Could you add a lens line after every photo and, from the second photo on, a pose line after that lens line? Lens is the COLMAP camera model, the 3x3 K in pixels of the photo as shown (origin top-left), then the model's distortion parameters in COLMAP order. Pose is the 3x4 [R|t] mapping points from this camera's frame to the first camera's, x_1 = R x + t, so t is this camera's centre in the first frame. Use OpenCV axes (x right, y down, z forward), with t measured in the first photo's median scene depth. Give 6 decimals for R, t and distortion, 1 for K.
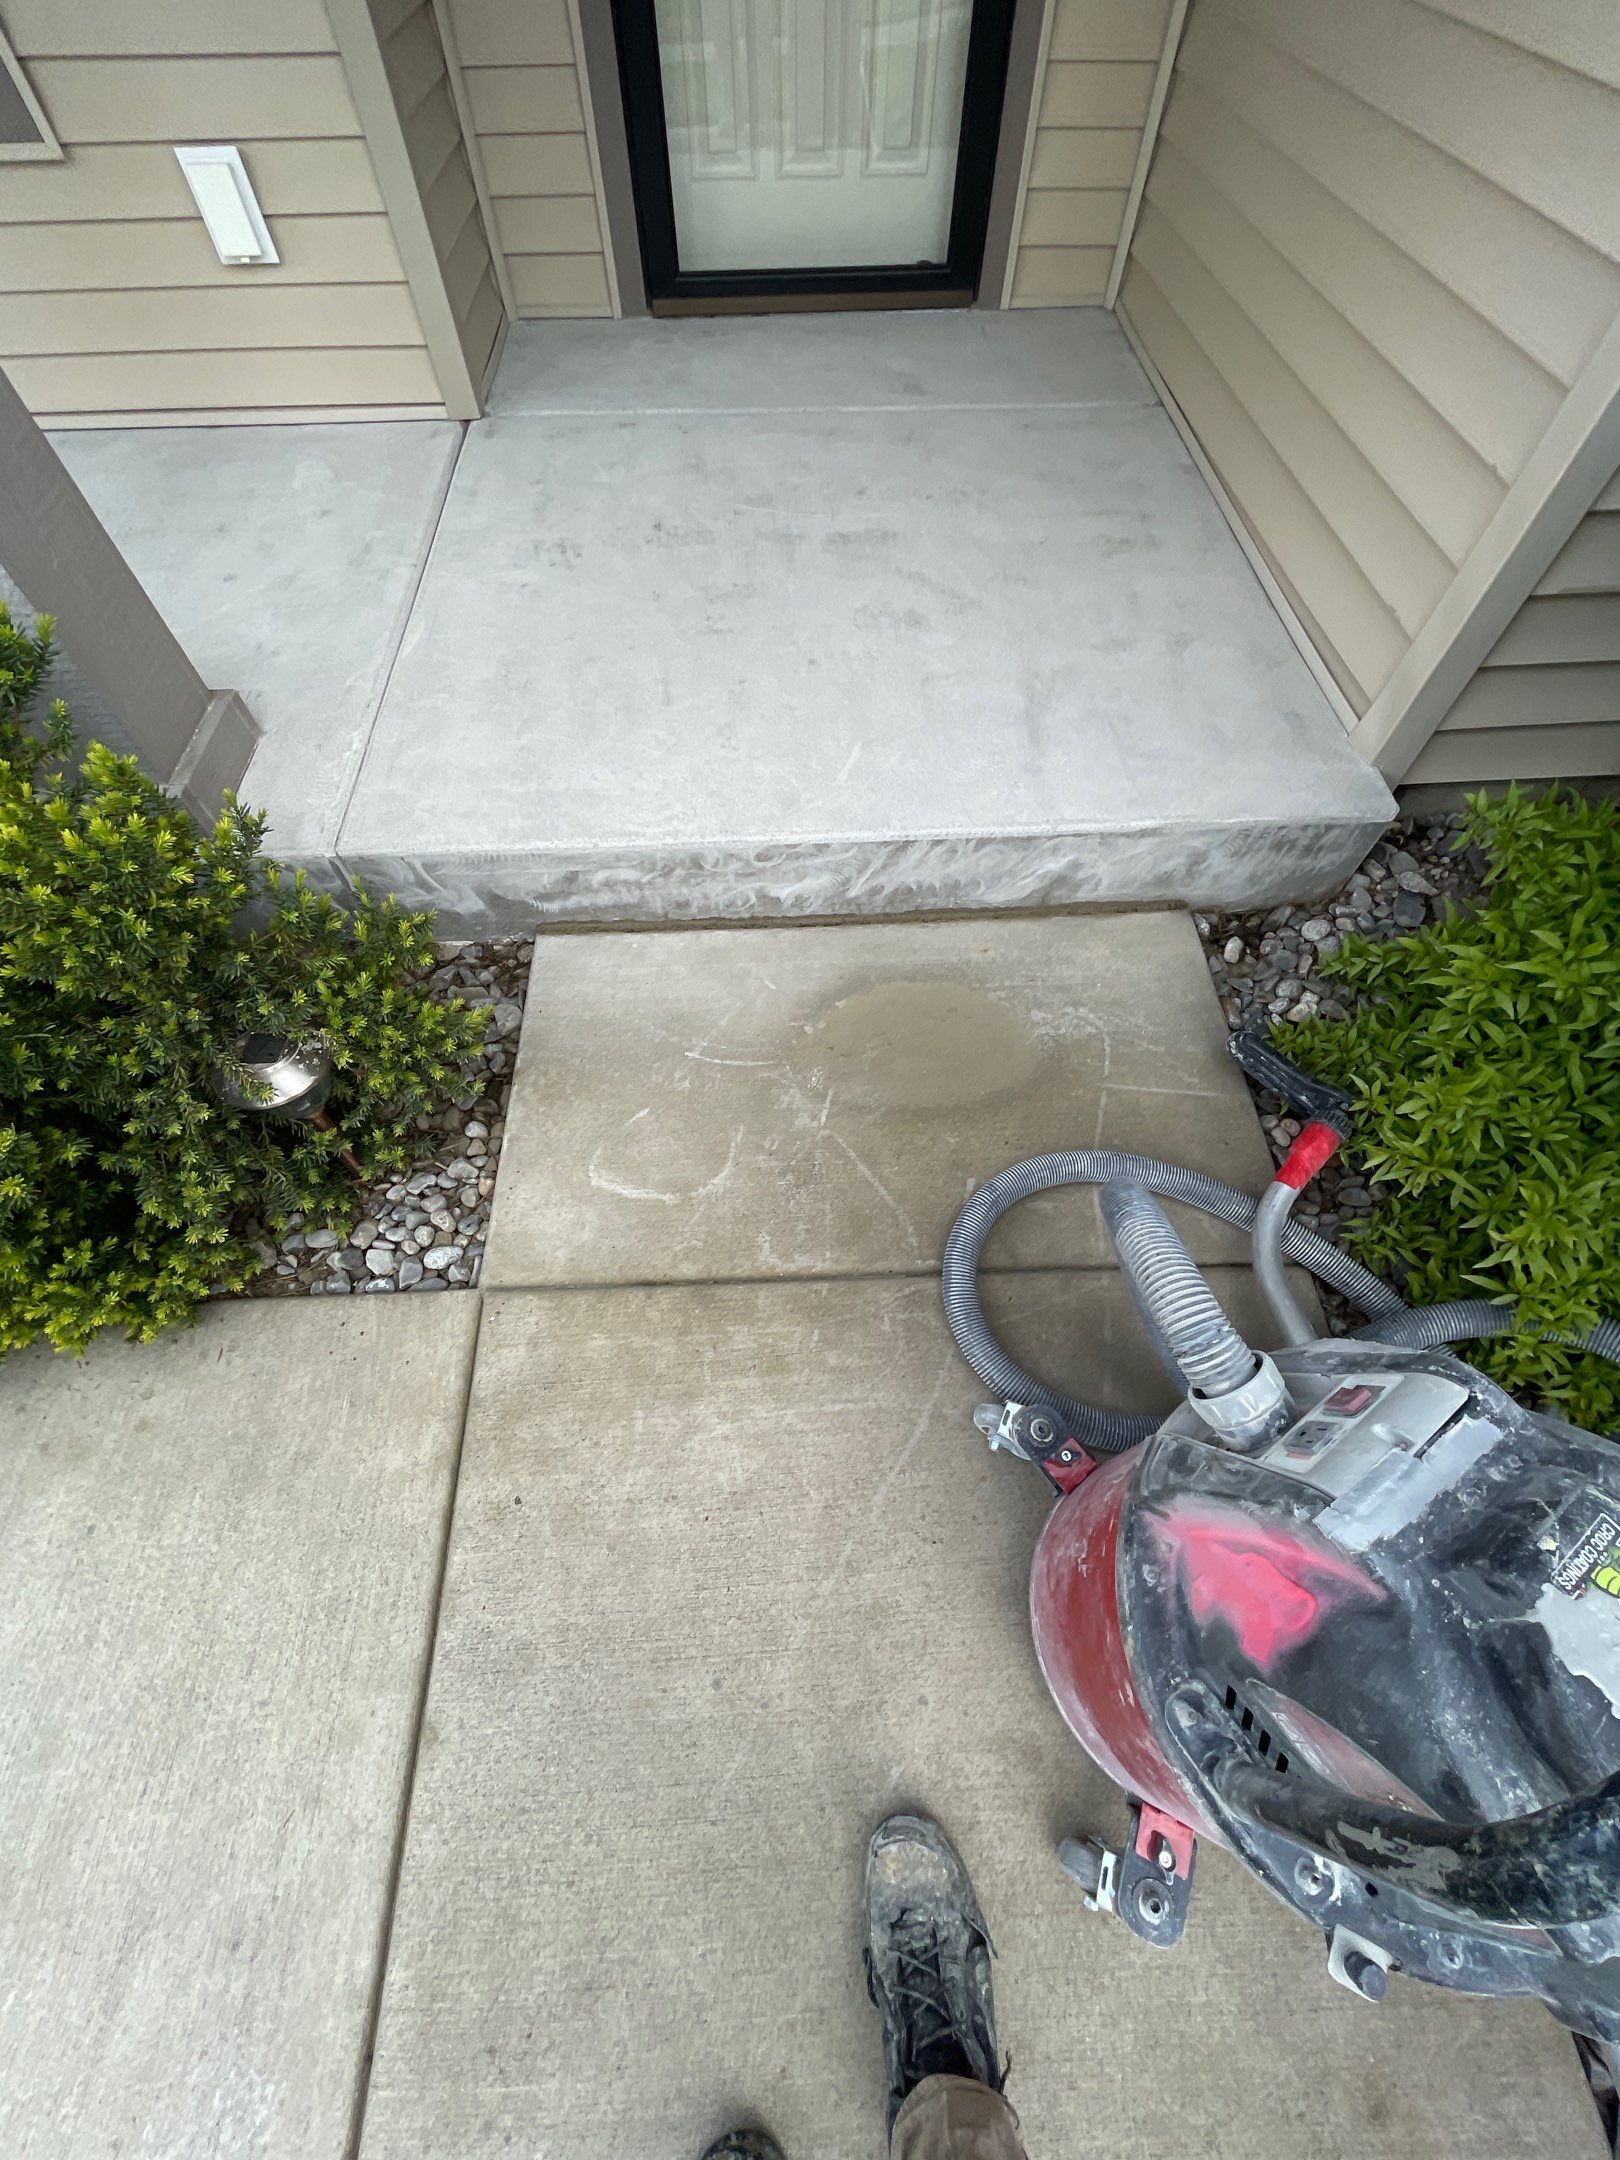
lens RADIAL K [[866.7, 0, 808.7], [0, 866.7, 1080.8], [0, 0, 1]] dist [-0.003065, -0.000185]
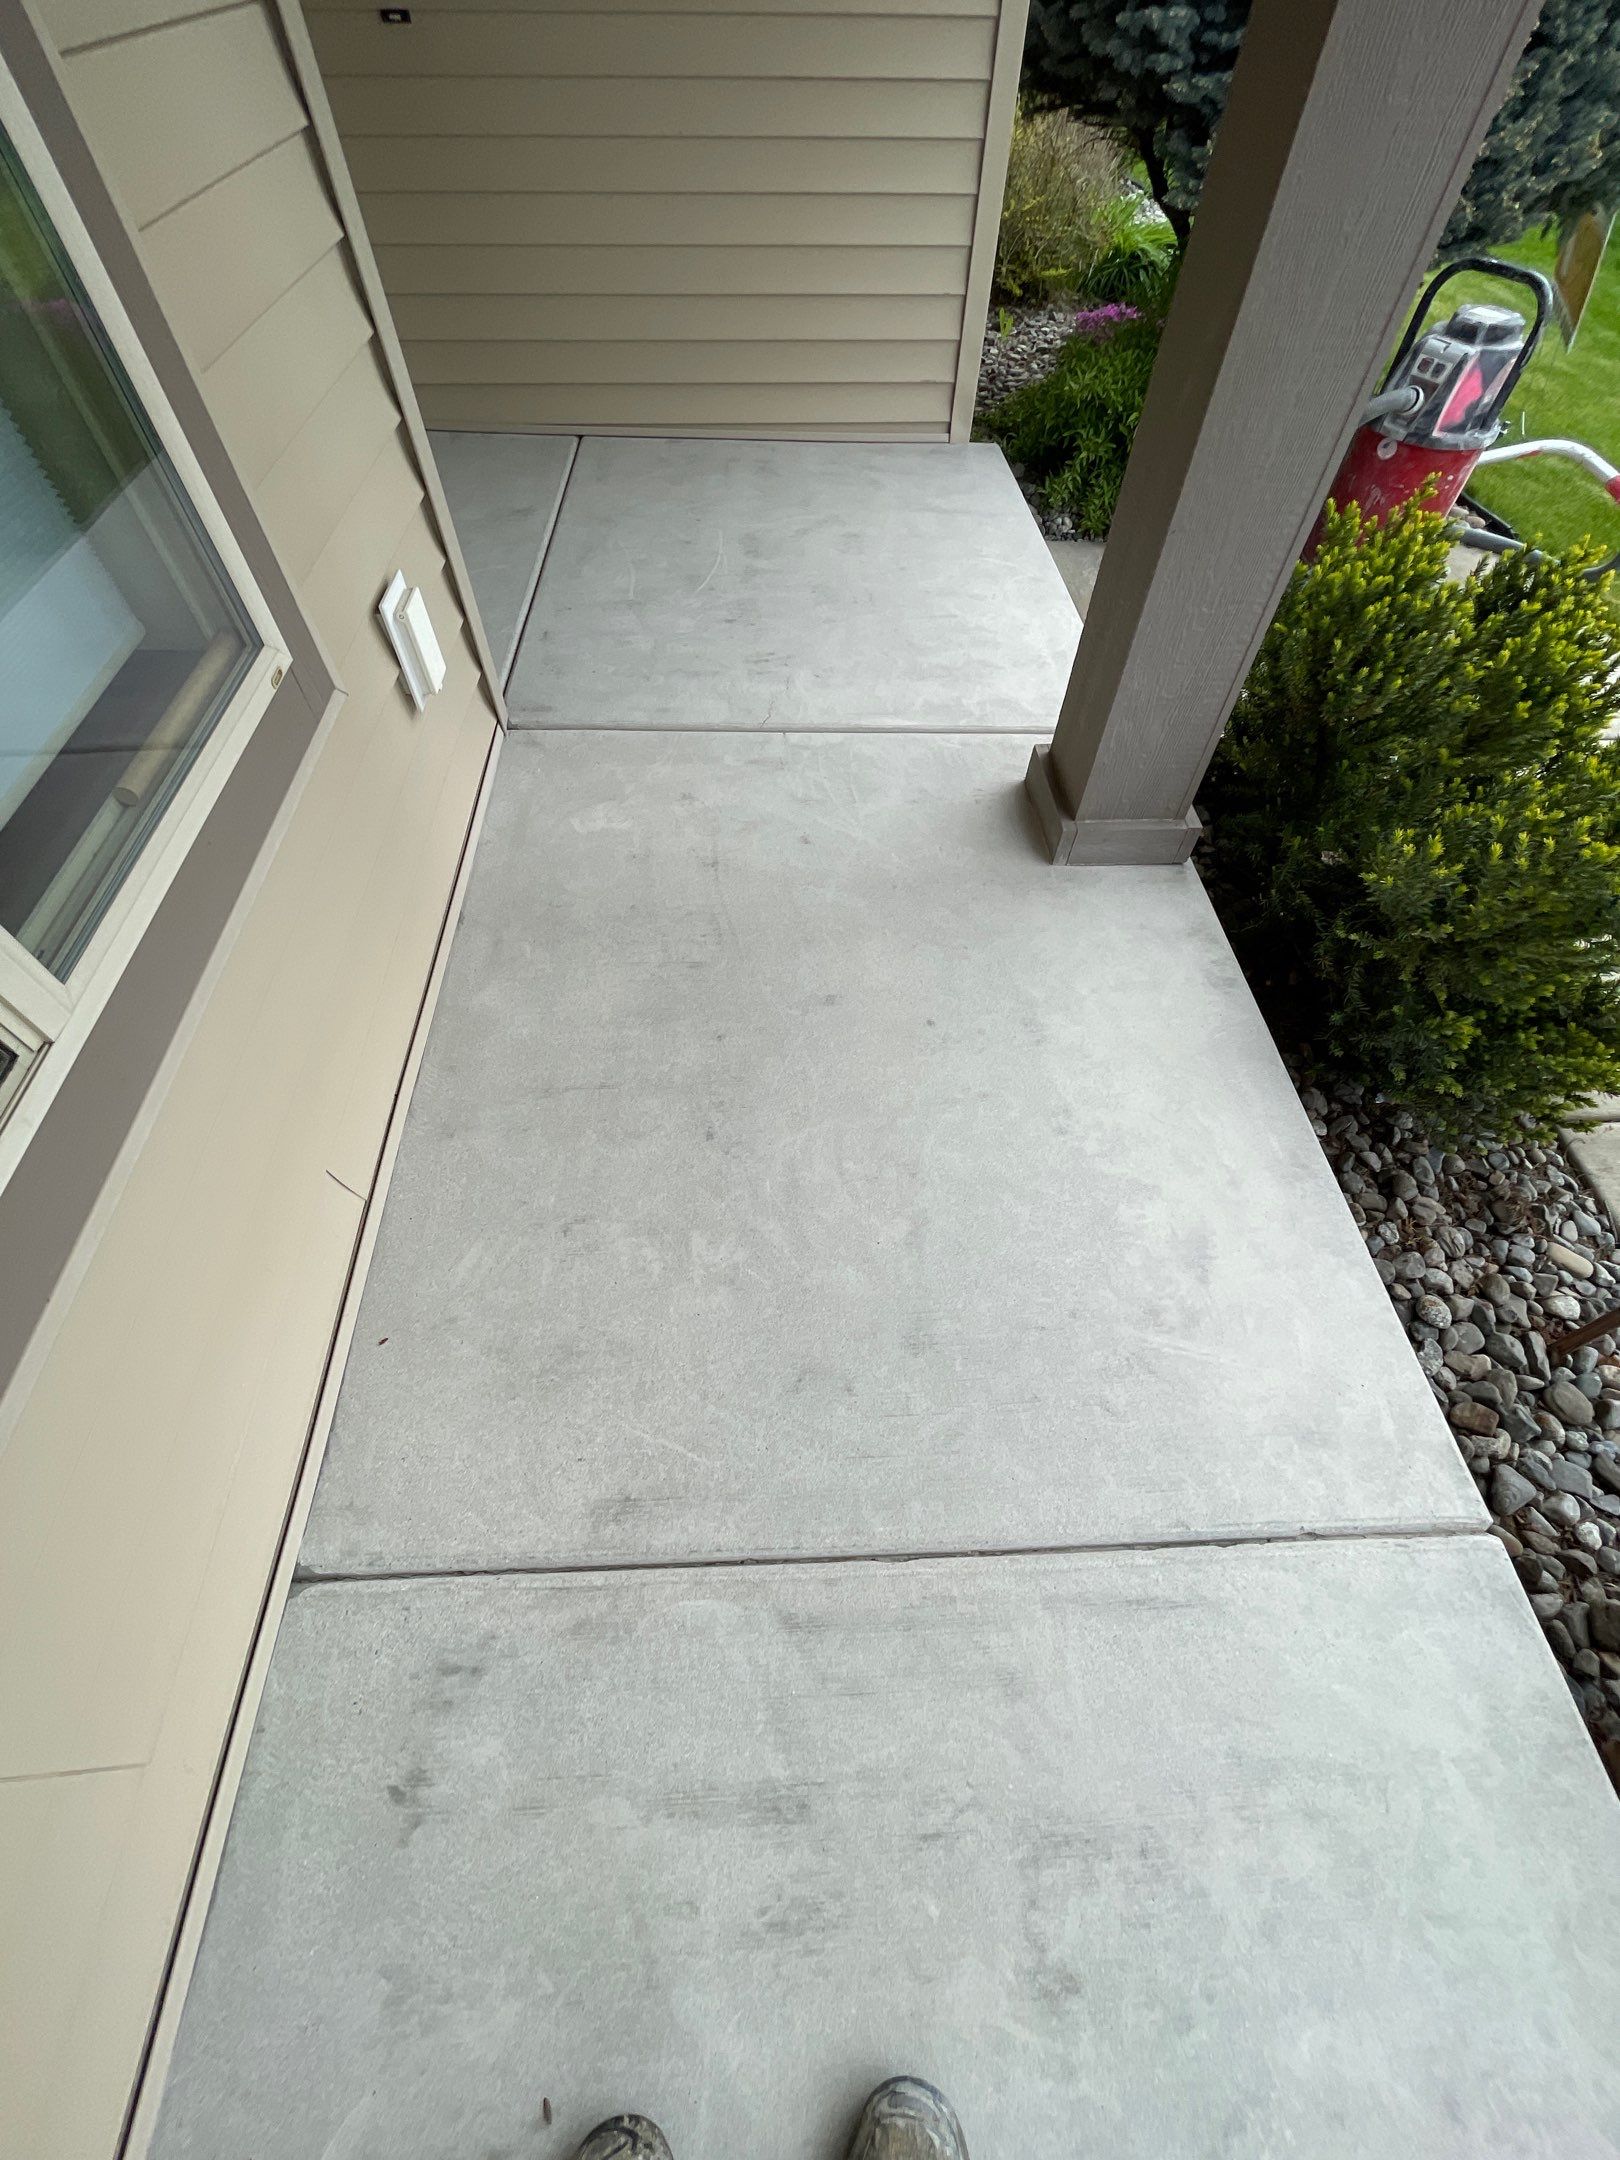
lens RADIAL K [[866.7, 0, 799.7], [0, 866.7, 1077.3], [0, 0, 1]] dist [-0.003065, -0.000185]
pose [[0.003054, -0.812888, 0.582412, -1.696115], [0.842699, 0.315652, 0.436145, -1.074550], [-0.538377, 0.489466, 0.685983, 0.524548]]
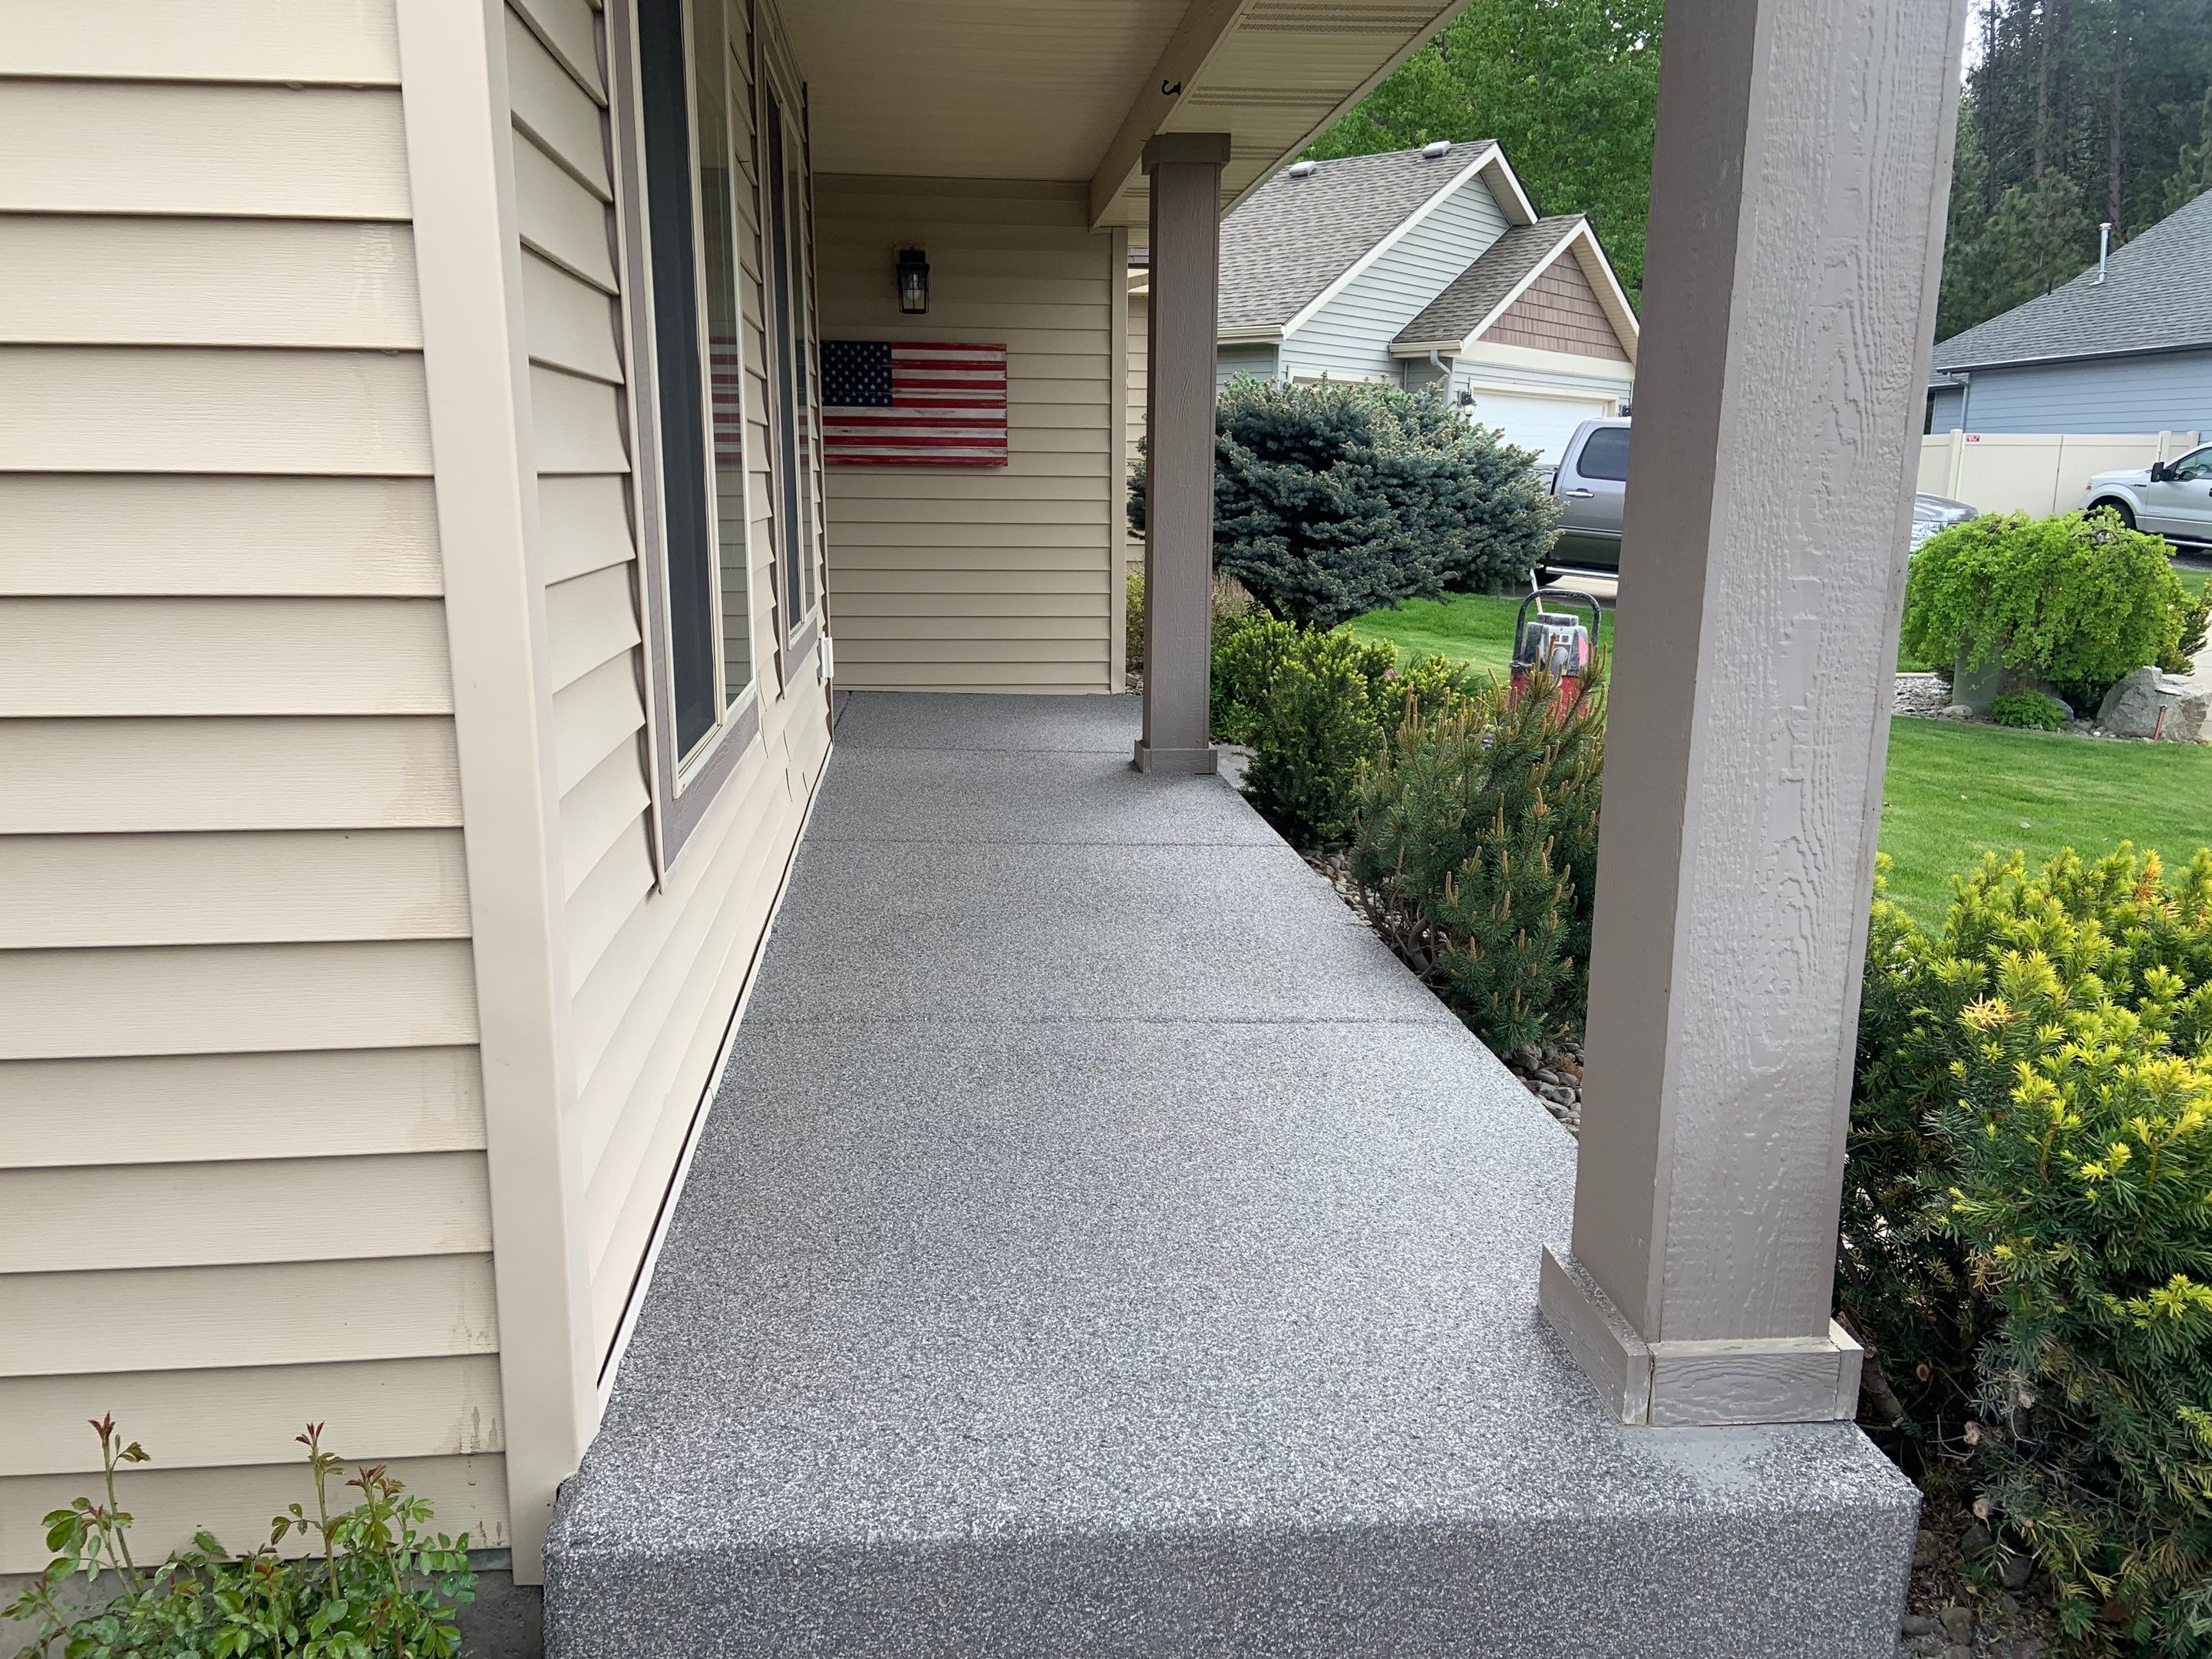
lens RADIAL K [[1659.6, 0, 1114.0], [0, 1659.6, 836.3], [0, 0, 1]] dist [0.114935, -0.147716]
pose [[-0.059342, -0.210077, 0.975882, -4.696493], [0.843845, 0.511717, 0.161470, -1.009367], [-0.533296, 0.833075, 0.146906, 0.568094]]
